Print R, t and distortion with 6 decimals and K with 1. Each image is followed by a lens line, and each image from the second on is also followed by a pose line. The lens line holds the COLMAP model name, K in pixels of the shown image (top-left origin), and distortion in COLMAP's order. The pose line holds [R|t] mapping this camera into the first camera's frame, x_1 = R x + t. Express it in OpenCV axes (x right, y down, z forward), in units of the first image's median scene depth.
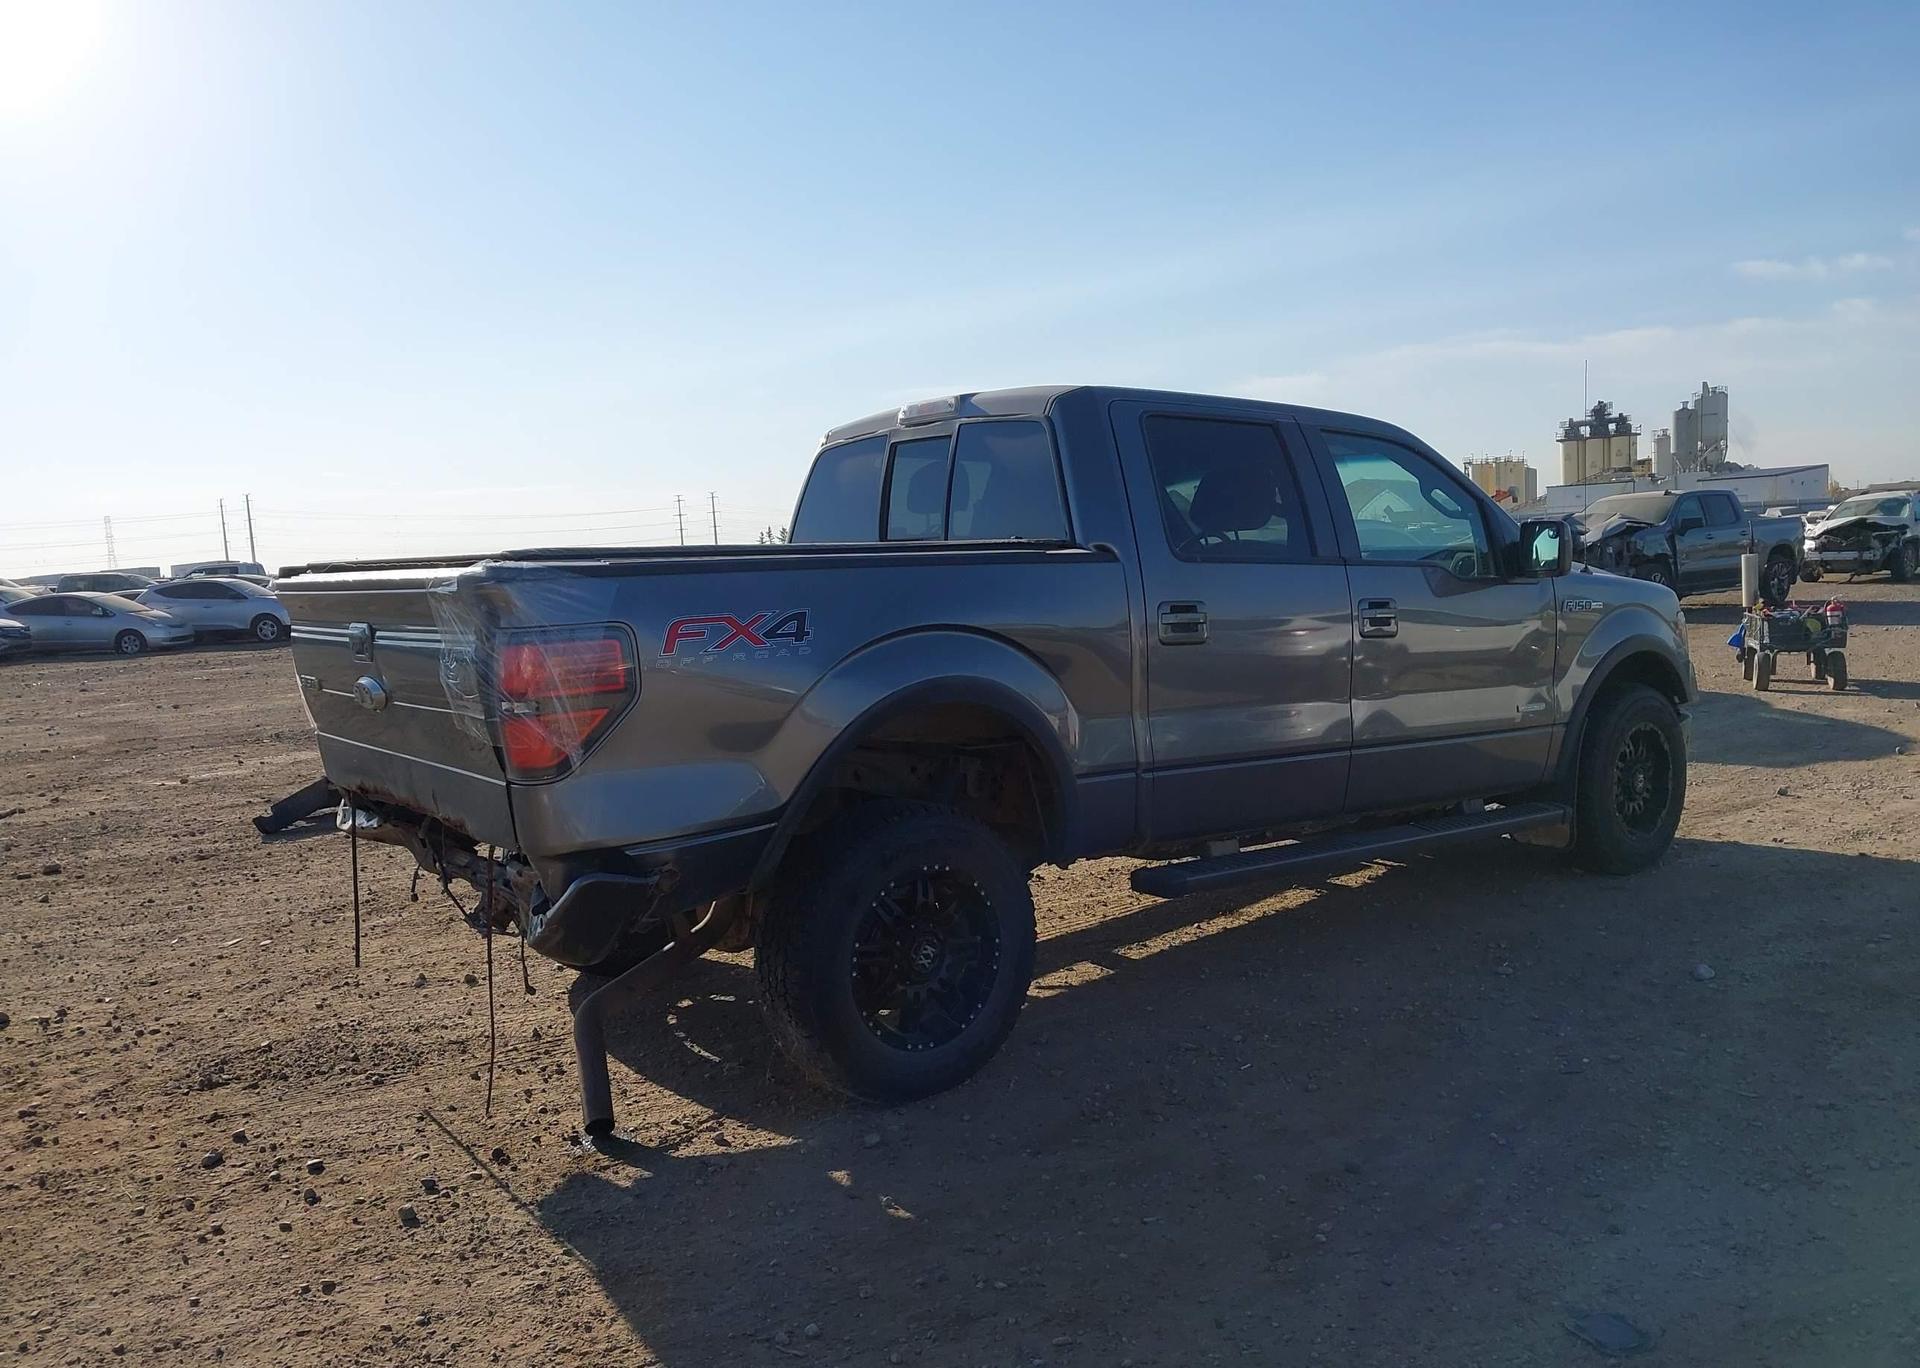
lens RADIAL K [[1537.5, 0, 960.0], [0, 1537.5, 684.0], [0, 0, 1]] dist [0.021868, -0.002480]
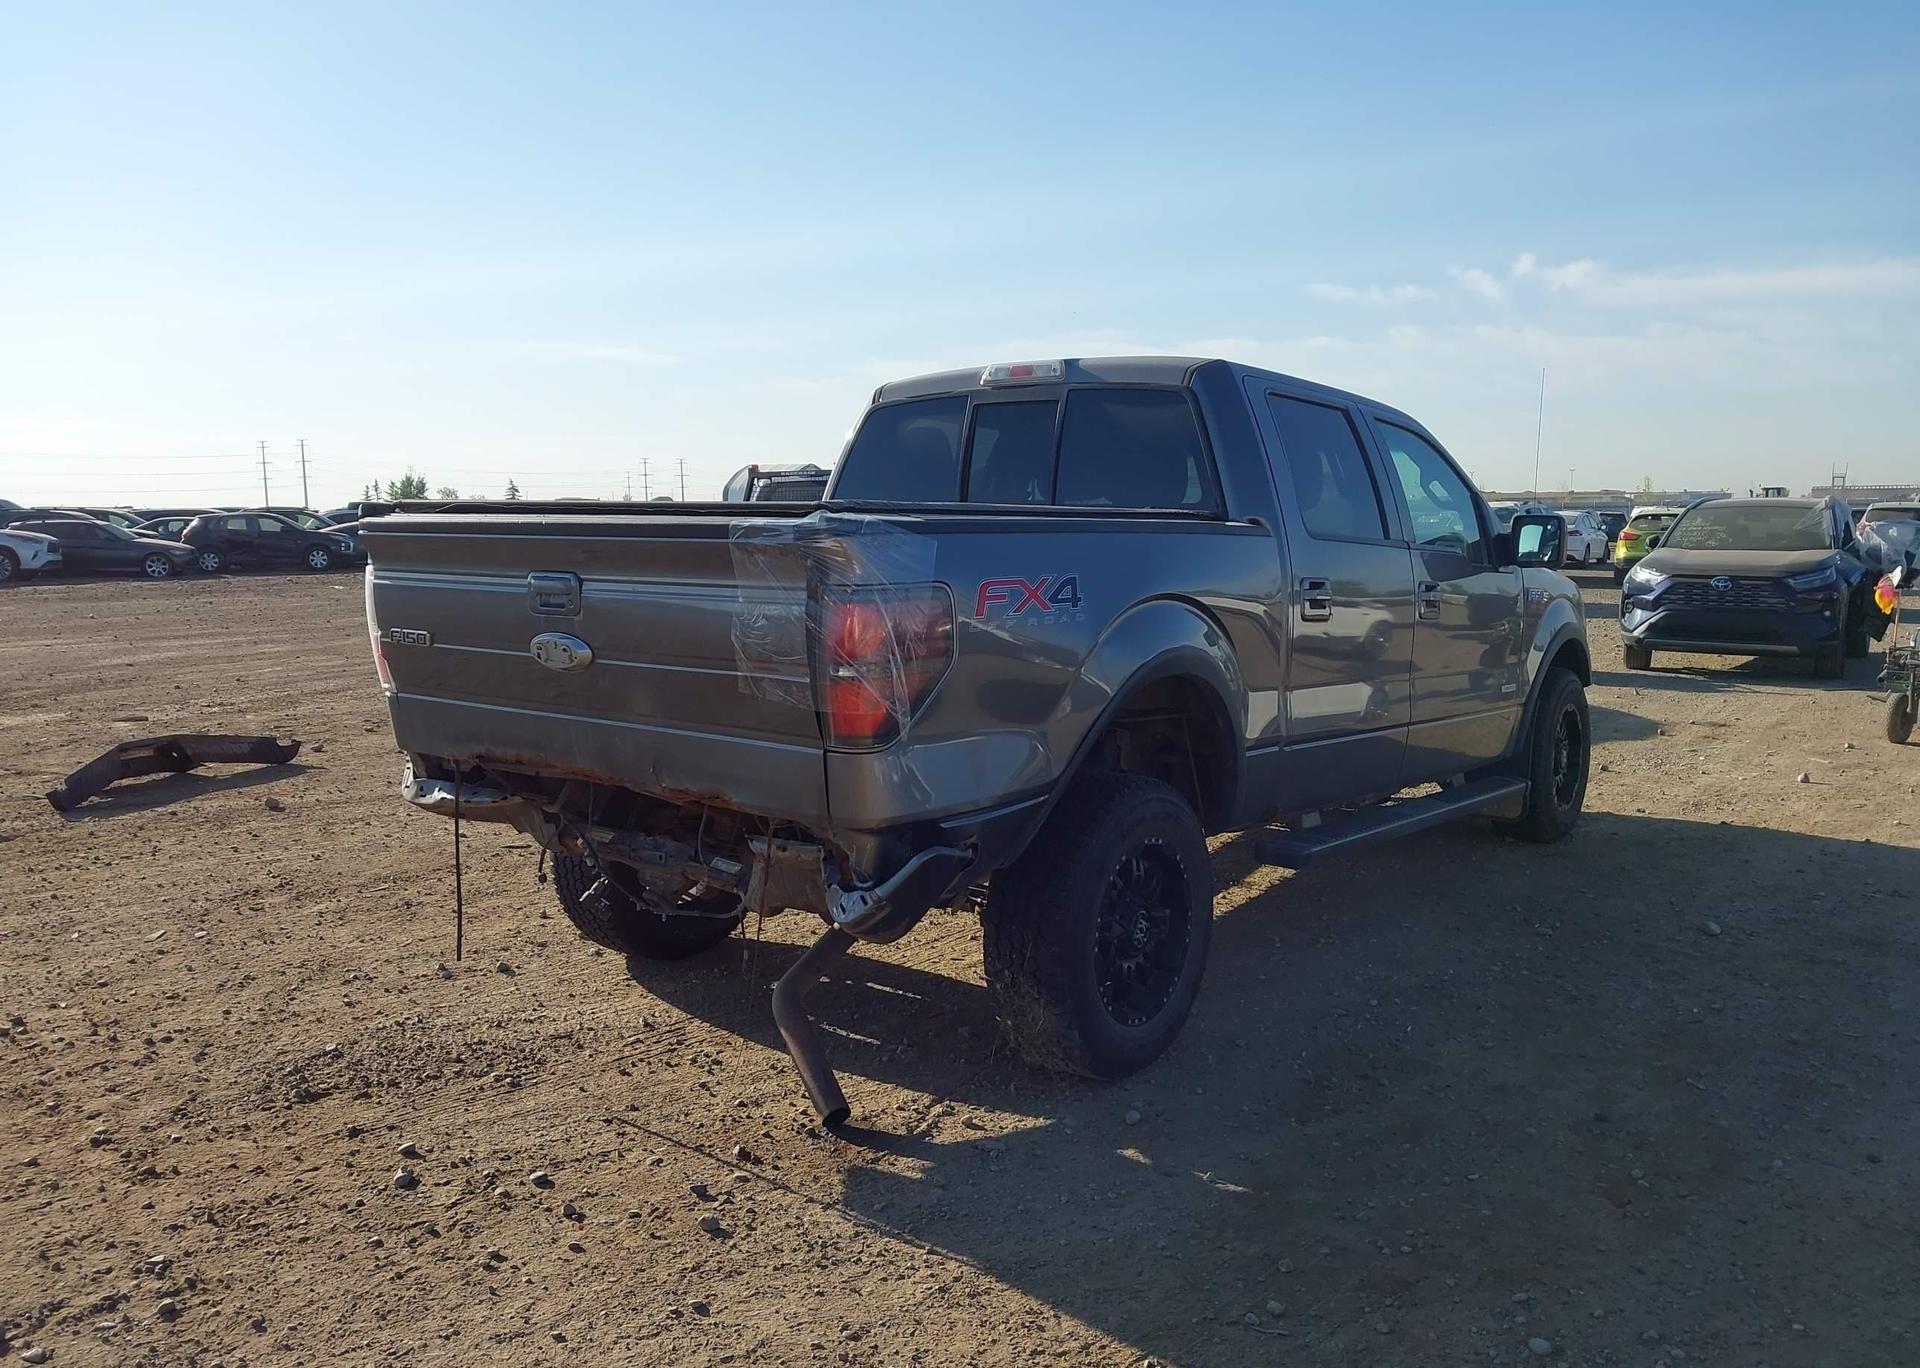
lens RADIAL K [[1530.4, 0, 975.4], [0, 1530.4, 696.3], [0, 0, 1]] dist [0.062102, -0.075843]
pose [[0.966821, 0.015062, 0.255011, -0.338716], [-0.021363, 0.999531, 0.021955, 0.006933], [-0.254561, -0.026674, 0.966689, 0.068538]]
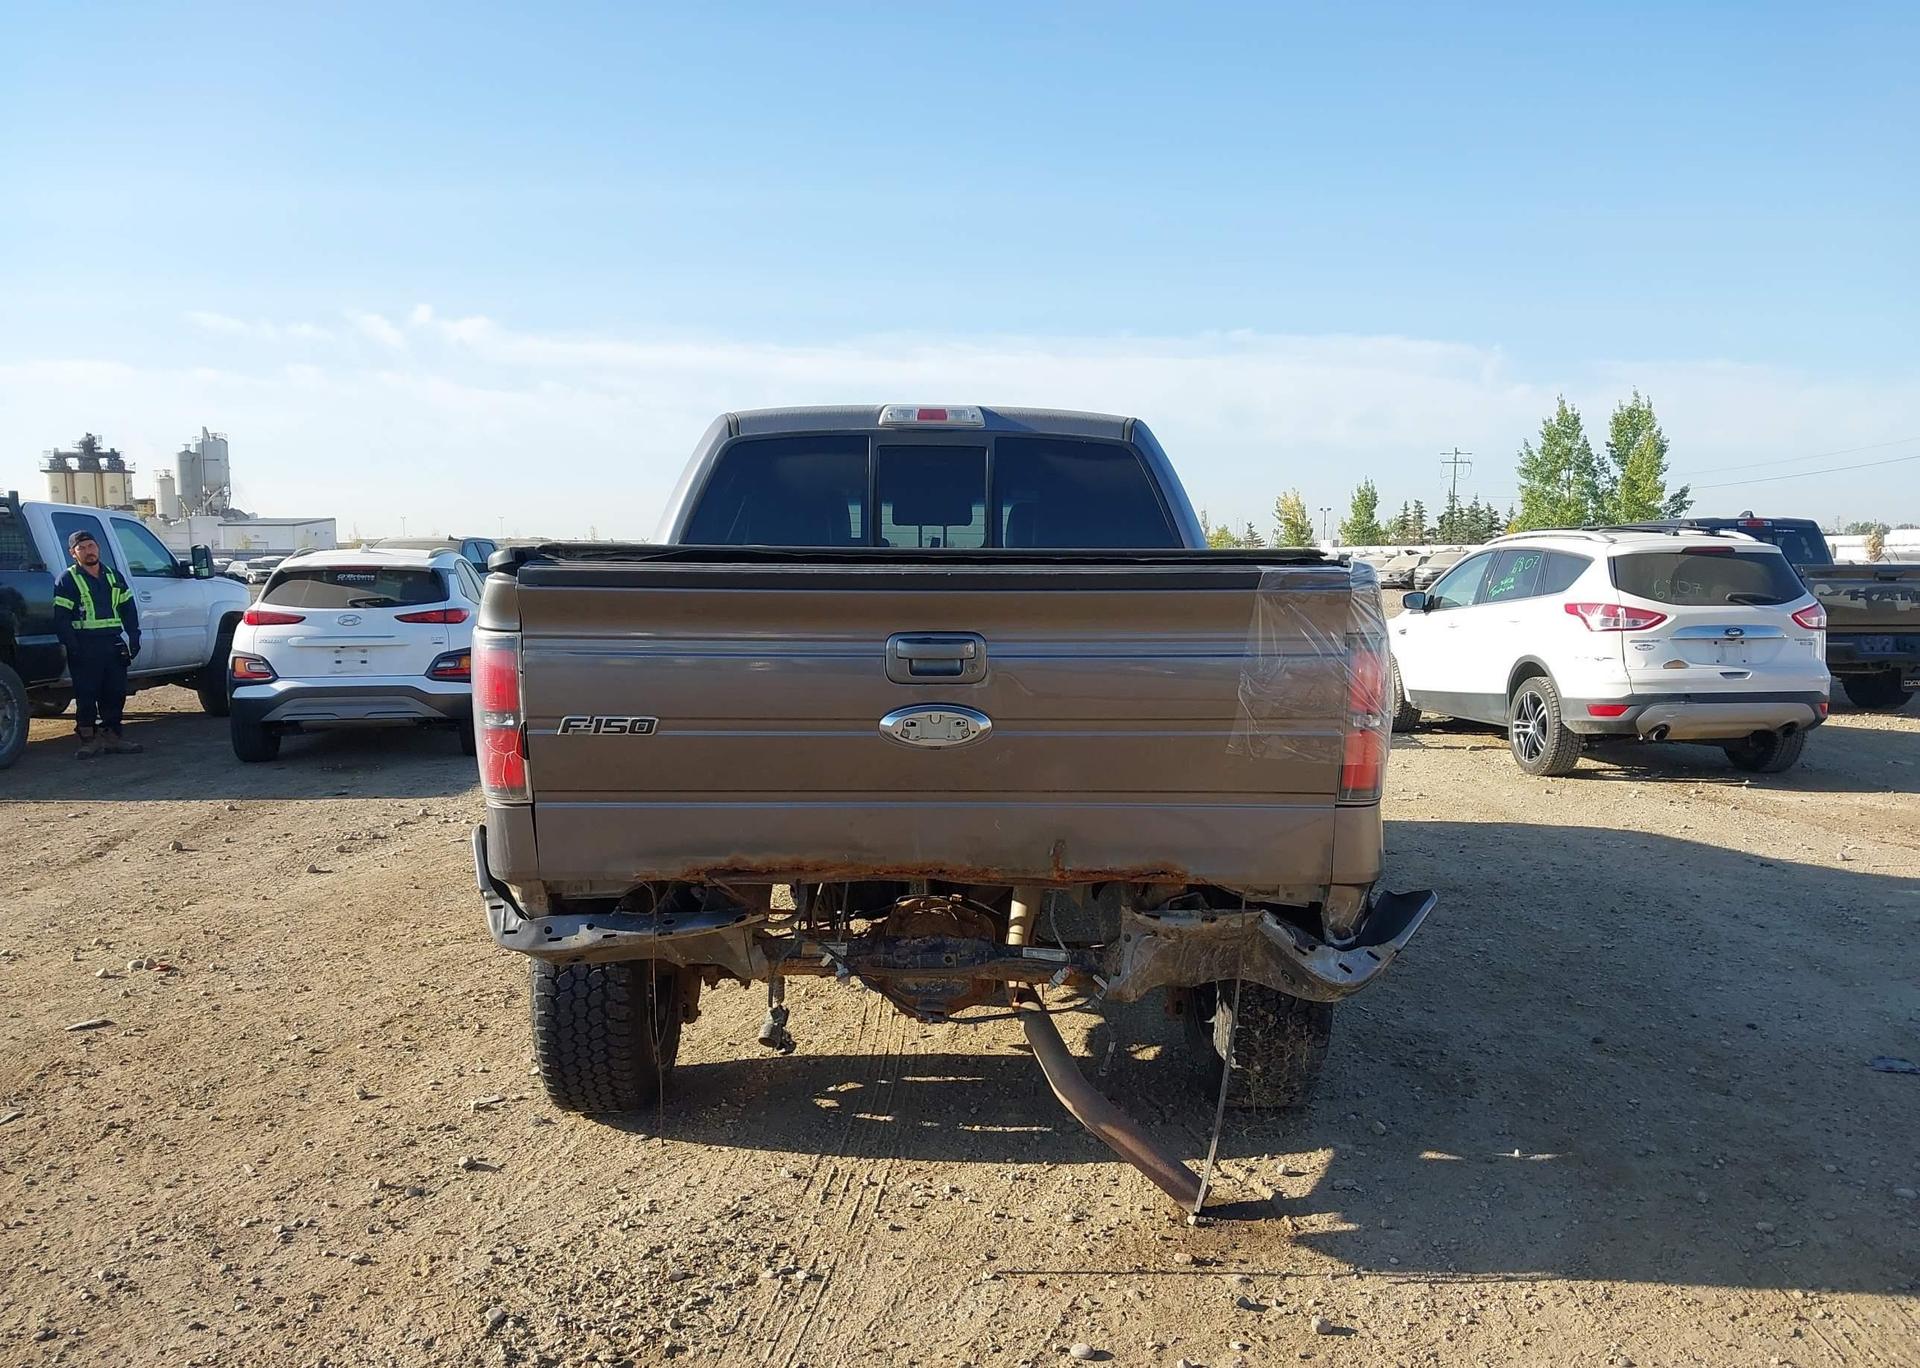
lens RADIAL K [[1520.5, 0, 988.6], [0, 1520.5, 679.9], [0, 0, 1]] dist [0.010480, 0.002894]
pose [[0.589545, -0.020388, 0.807478, -0.864650], [0.045328, 0.998941, -0.007872, -0.008914], [-0.806463, 0.041242, 0.589845, 0.489746]]
